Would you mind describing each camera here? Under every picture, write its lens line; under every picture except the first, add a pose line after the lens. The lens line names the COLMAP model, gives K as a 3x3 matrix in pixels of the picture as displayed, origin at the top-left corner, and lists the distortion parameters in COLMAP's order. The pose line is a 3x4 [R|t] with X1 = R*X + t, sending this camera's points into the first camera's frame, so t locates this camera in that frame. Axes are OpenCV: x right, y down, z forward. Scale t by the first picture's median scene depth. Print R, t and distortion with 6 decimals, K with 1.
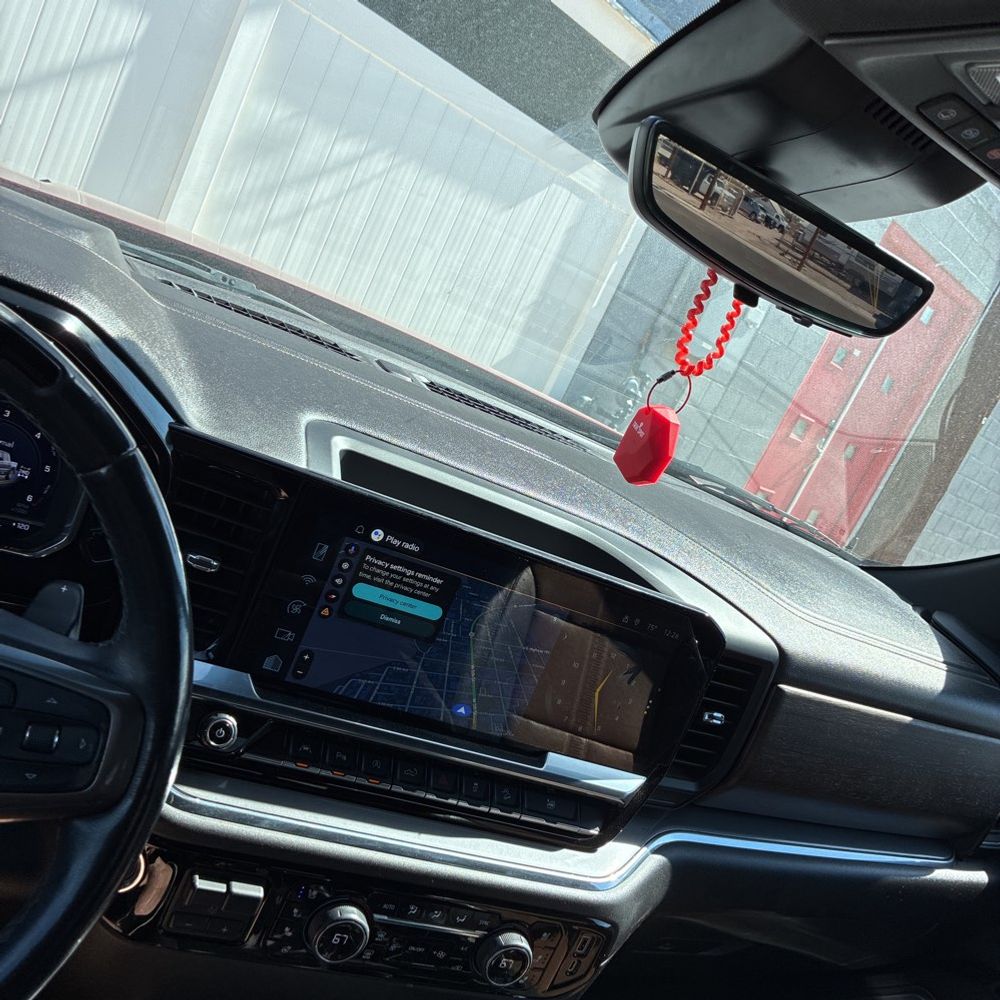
lens RADIAL K [[1016.3, 0, 522.1], [0, 1016.3, 488.5], [0, 0, 1]] dist [0.011771, 0.000000]
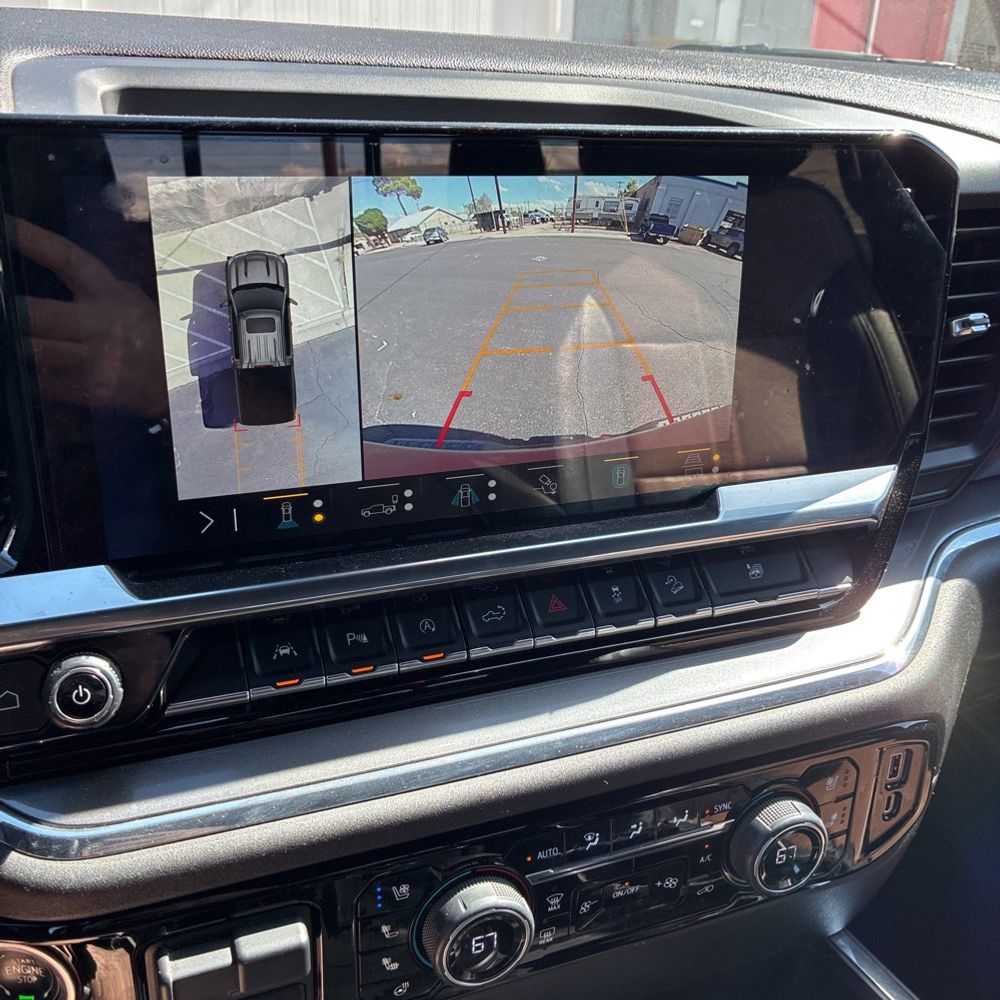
lens RADIAL K [[1016.3, 0, 510.8], [0, 1016.3, 485.0], [0, 0, 1]] dist [0.011771, 0.000000]
pose [[0.917884, -0.376701, -0.124839, -0.007911], [0.393421, 0.905014, 0.161772, 0.133842], [0.052041, -0.197602, 0.978900, 0.490028]]
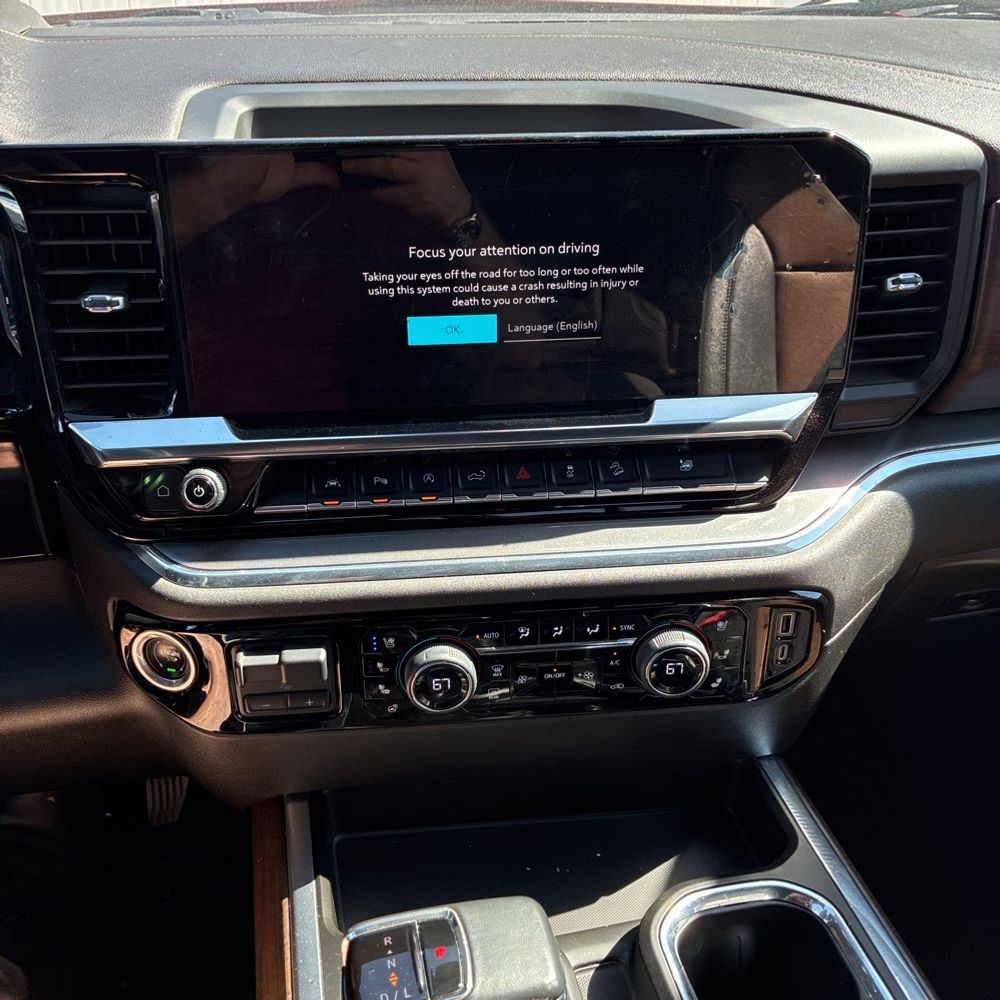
lens RADIAL K [[1016.3, 0, 501.0], [0, 1016.3, 490.3], [0, 0, 1]] dist [0.011771, 0.000000]
pose [[0.874093, -0.277994, -0.398347, 0.216368], [0.358576, 0.922474, 0.143059, 0.185229], [0.327695, -0.267884, 0.906010, 0.297128]]
